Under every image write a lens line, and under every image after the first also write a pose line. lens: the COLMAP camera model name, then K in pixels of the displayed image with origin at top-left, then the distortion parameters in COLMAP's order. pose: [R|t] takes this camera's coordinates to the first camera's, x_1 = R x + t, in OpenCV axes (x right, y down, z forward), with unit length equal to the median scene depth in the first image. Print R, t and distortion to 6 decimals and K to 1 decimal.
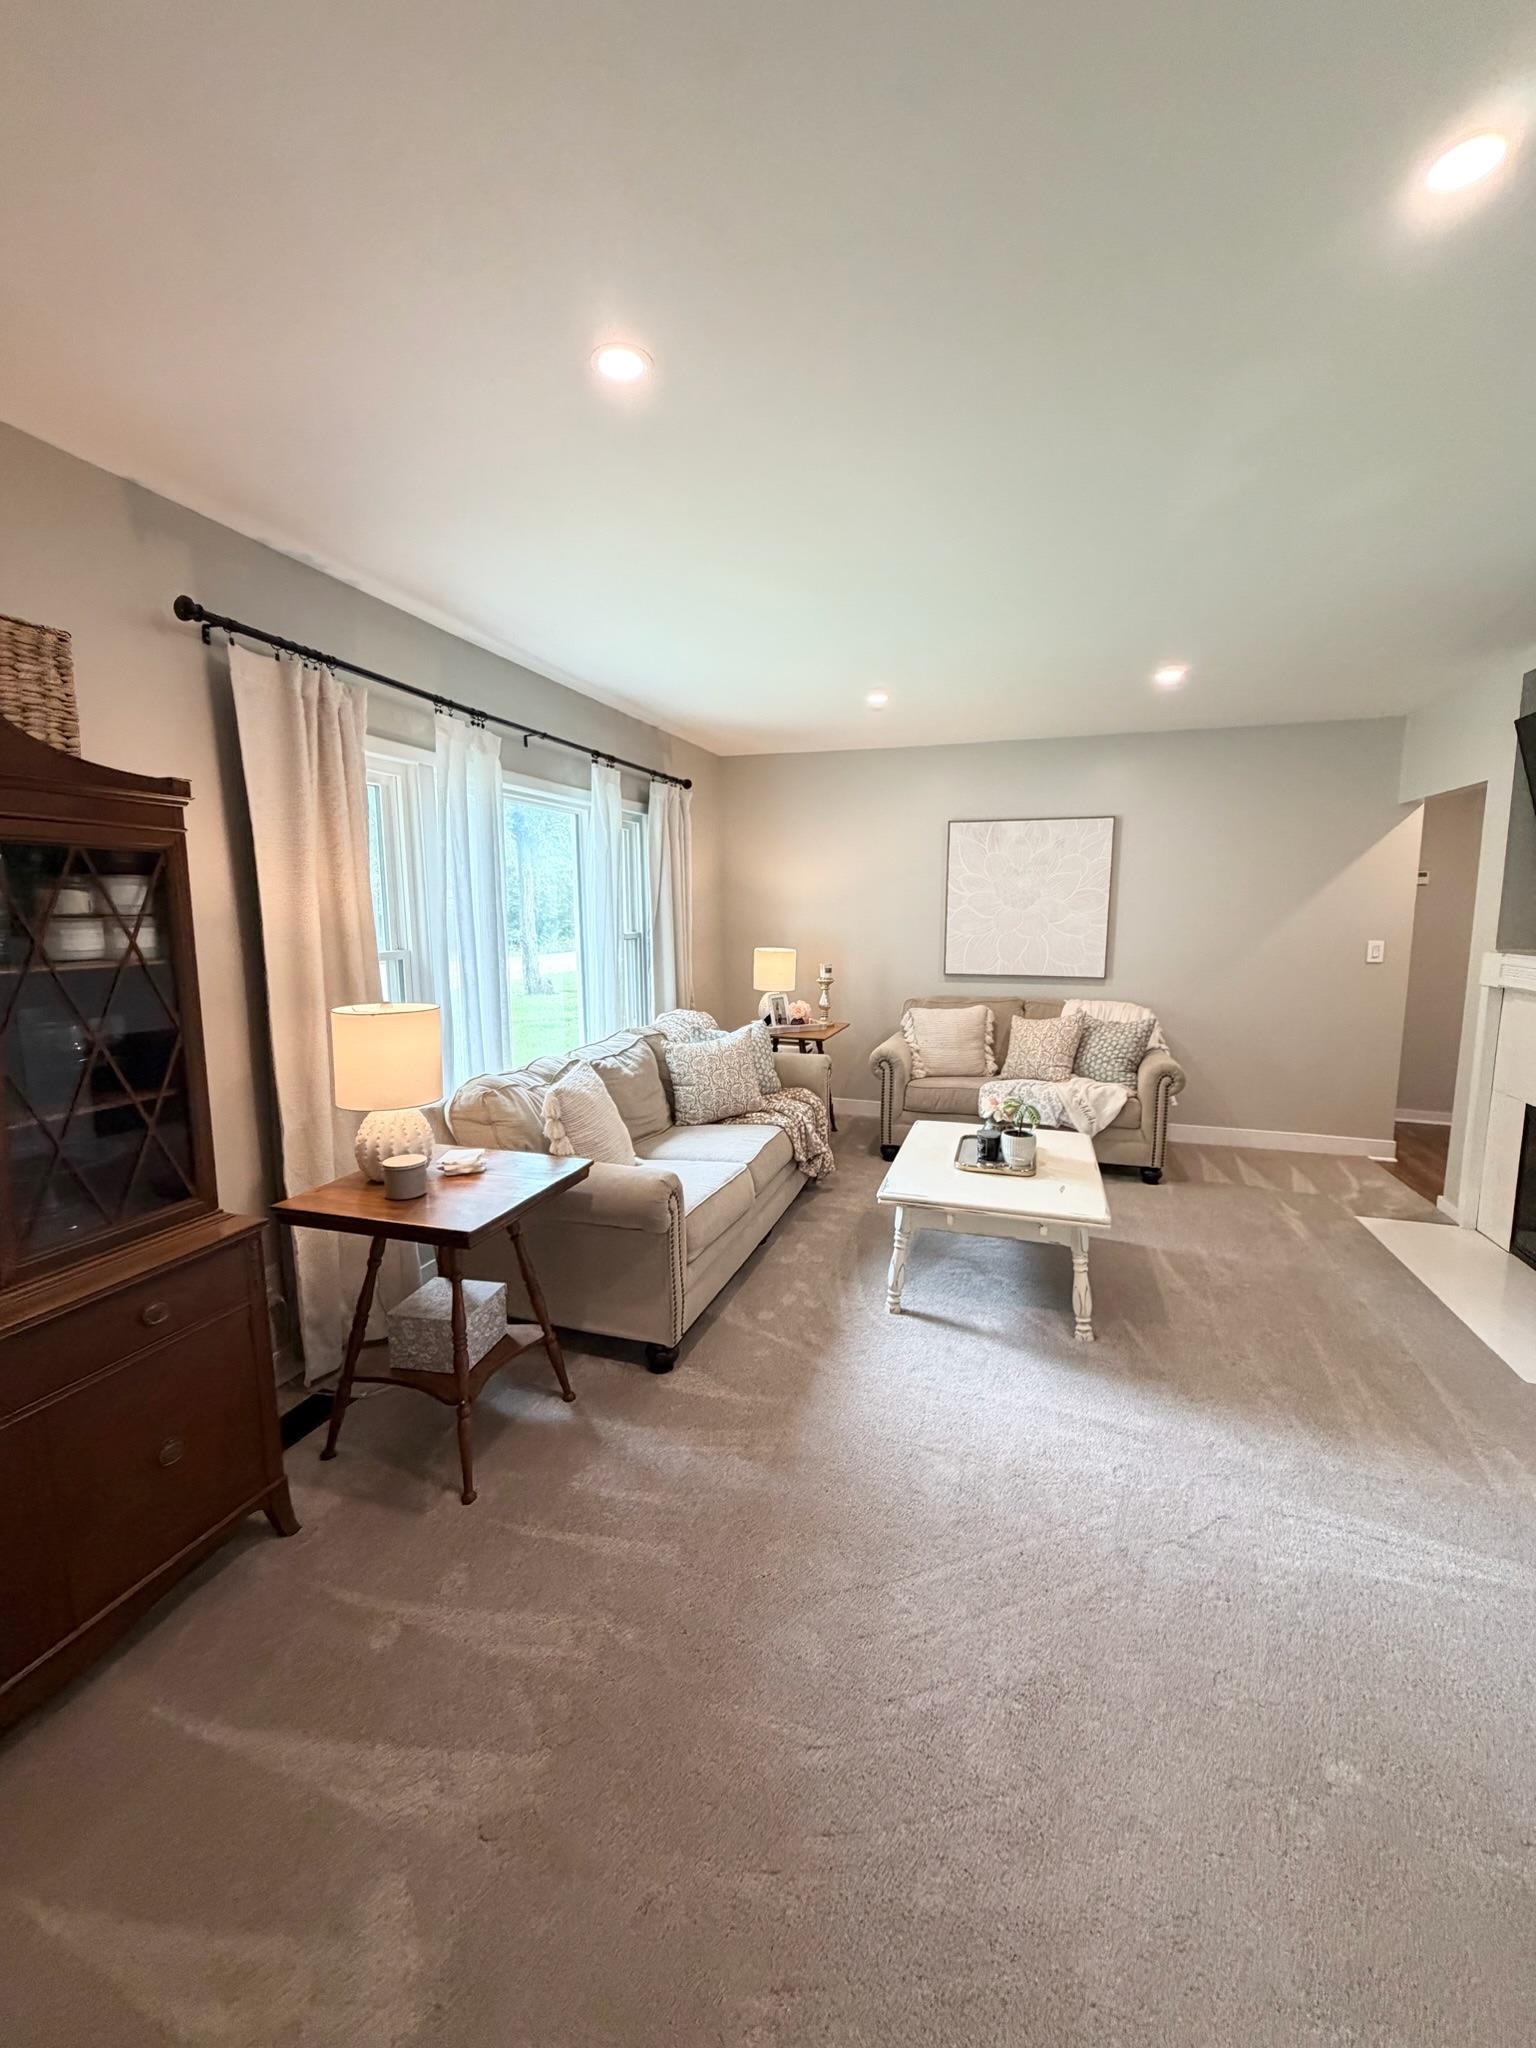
lens RADIAL K [[815.0, 0, 763.5], [0, 815.0, 1013.8], [0, 0, 1]] dist [-0.000006, -0.000656]
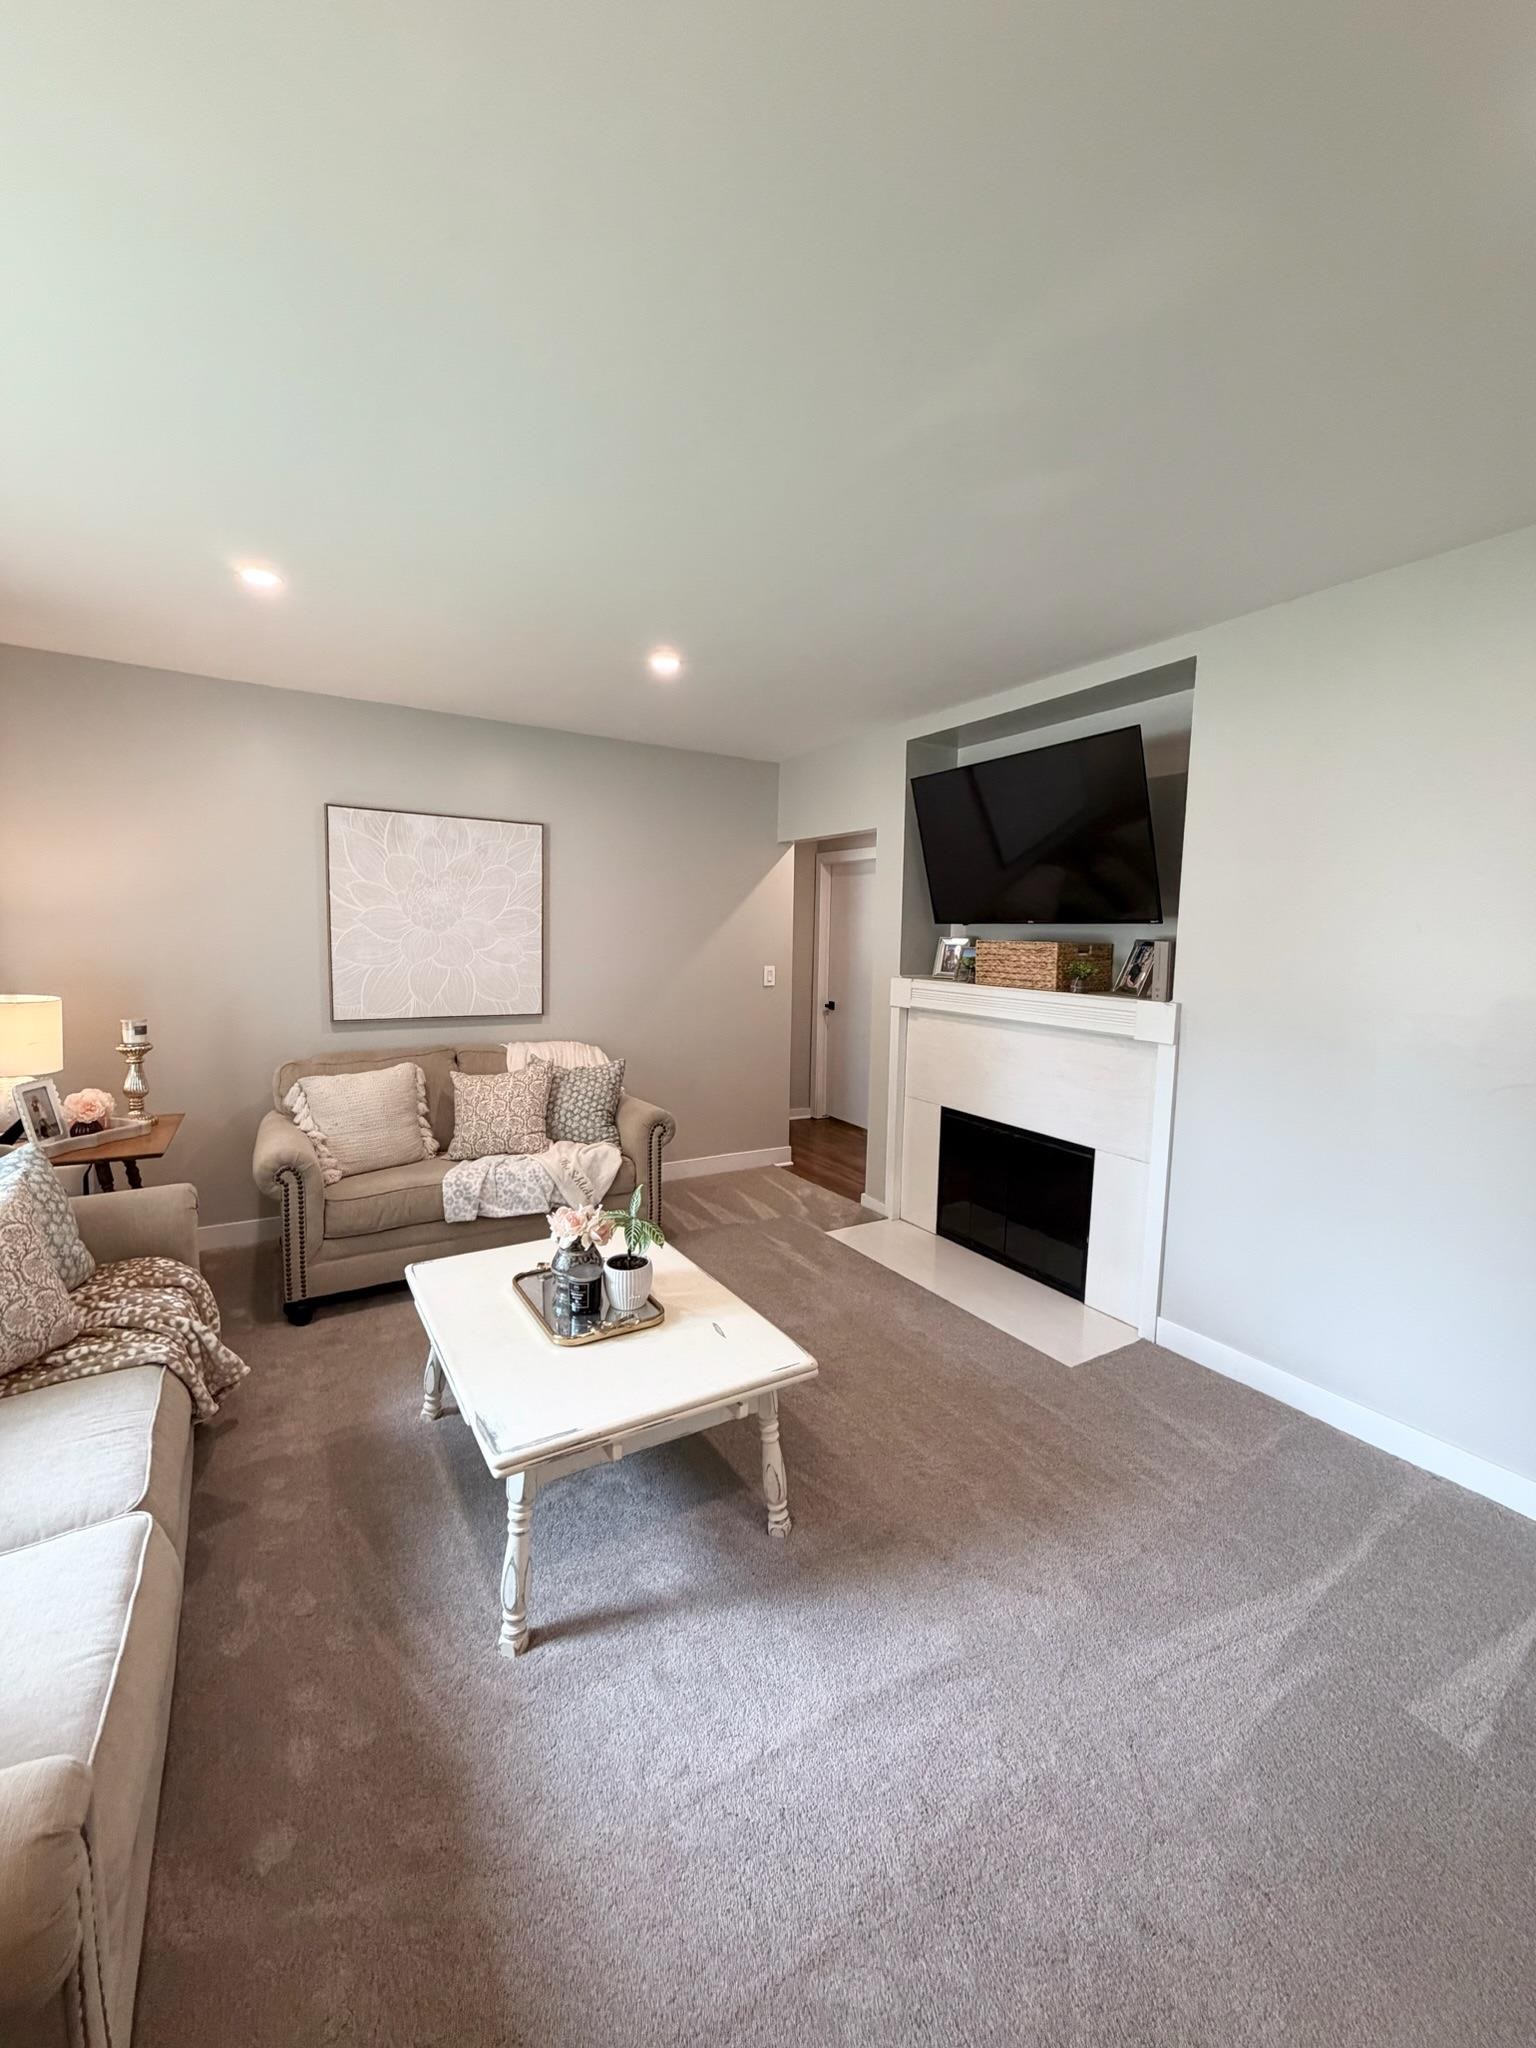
lens RADIAL K [[815.0, 0, 763.5], [0, 815.0, 1013.8], [0, 0, 1]] dist [-0.000006, -0.000656]
pose [[0.642506, -0.061017, 0.763847, -0.092341], [0.075756, 0.996999, 0.015919, -0.047273], [-0.762527, 0.047638, 0.645201, 0.329615]]
